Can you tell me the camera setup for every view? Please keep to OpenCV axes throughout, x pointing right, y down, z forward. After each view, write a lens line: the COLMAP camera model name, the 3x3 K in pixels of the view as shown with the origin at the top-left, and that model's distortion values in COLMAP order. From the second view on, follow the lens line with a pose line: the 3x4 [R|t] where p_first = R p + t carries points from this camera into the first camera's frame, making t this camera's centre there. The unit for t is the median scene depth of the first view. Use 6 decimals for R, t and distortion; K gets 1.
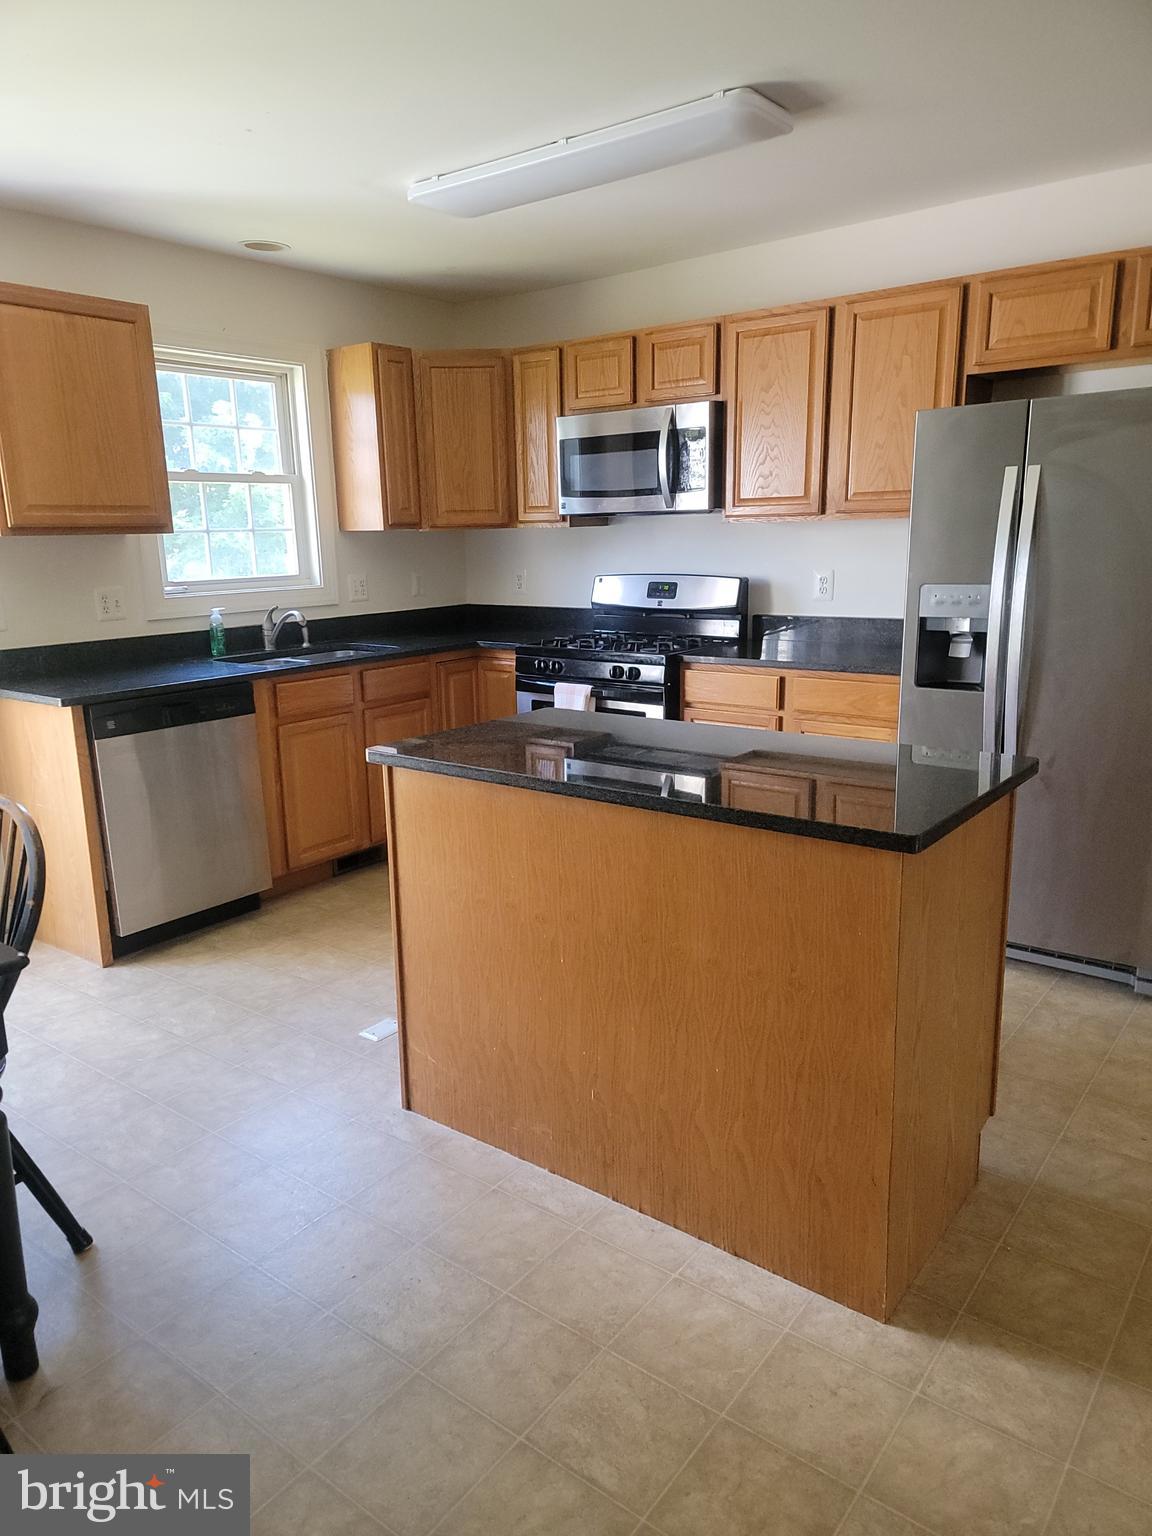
lens RADIAL K [[1064.1, 0, 576.0], [0, 1064.1, 768.0], [0, 0, 1]] dist [0.007754, -0.024606]
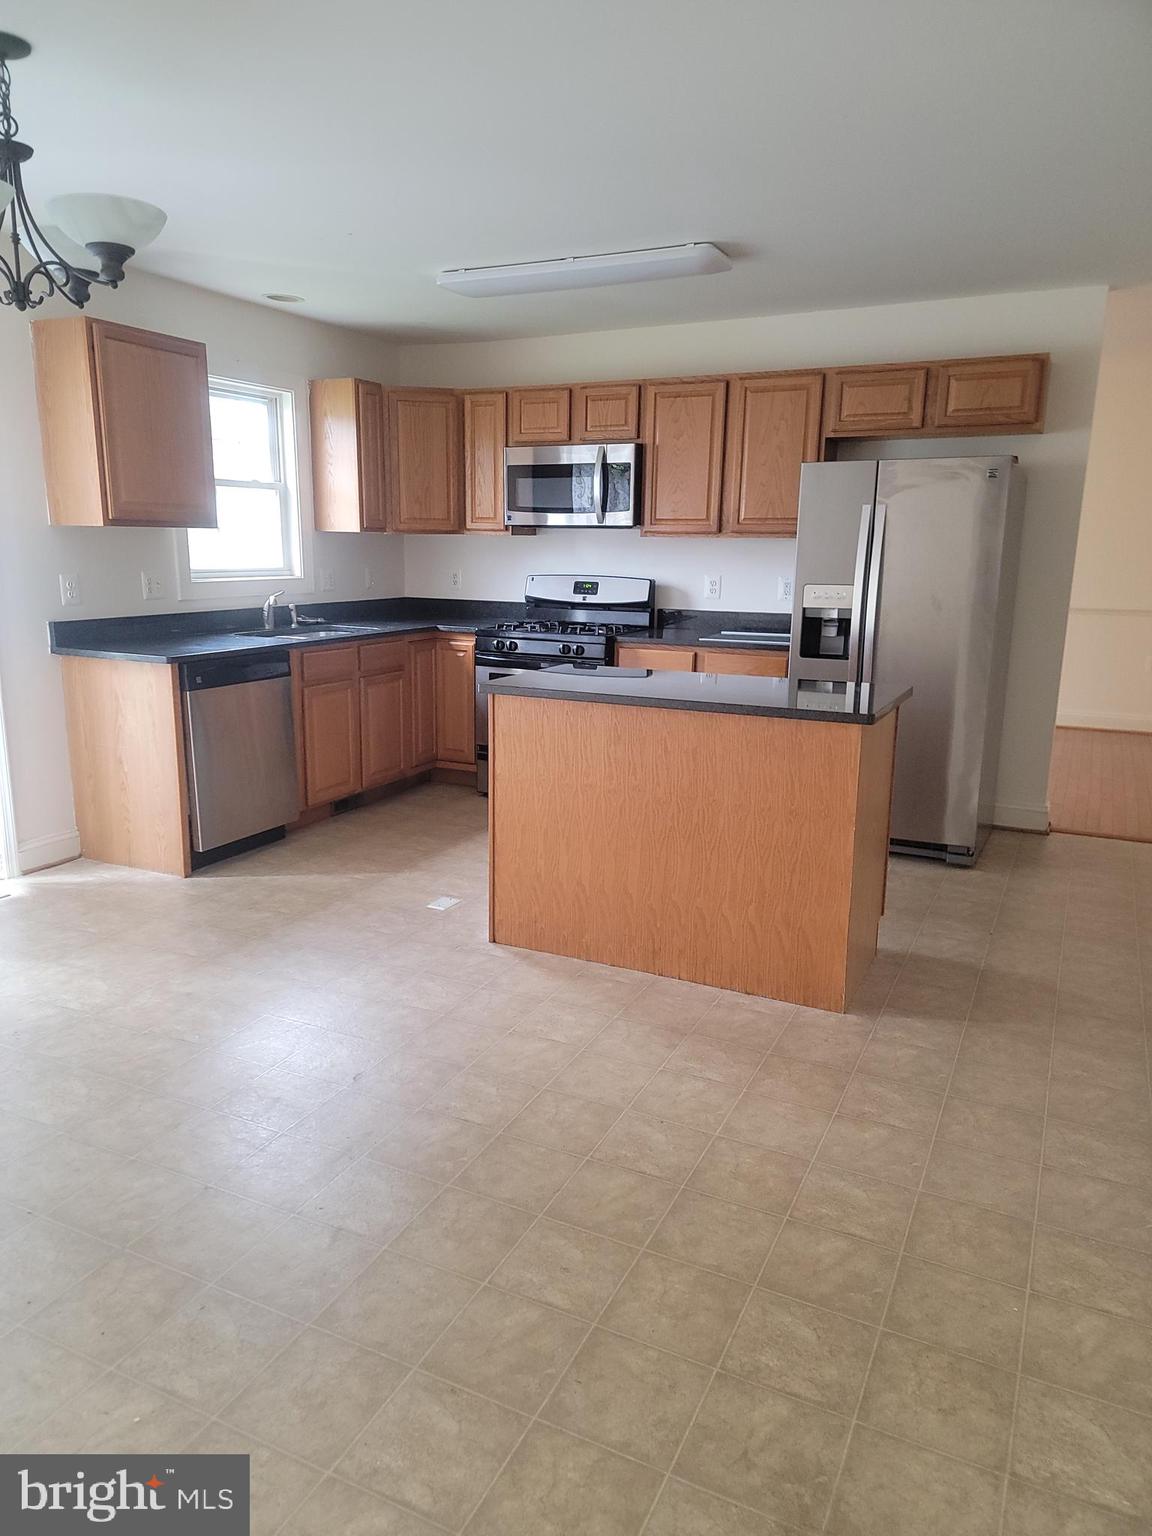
lens RADIAL K [[1145.4, 0, 576.0], [0, 1145.4, 768.0], [0, 0, 1]] dist [0.001811, 0.002050]
pose [[0.973743, -0.009127, 0.227467, -0.248639], [0.015300, 0.999561, -0.025389, 0.081882], [-0.227135, 0.028203, 0.973455, -0.316551]]
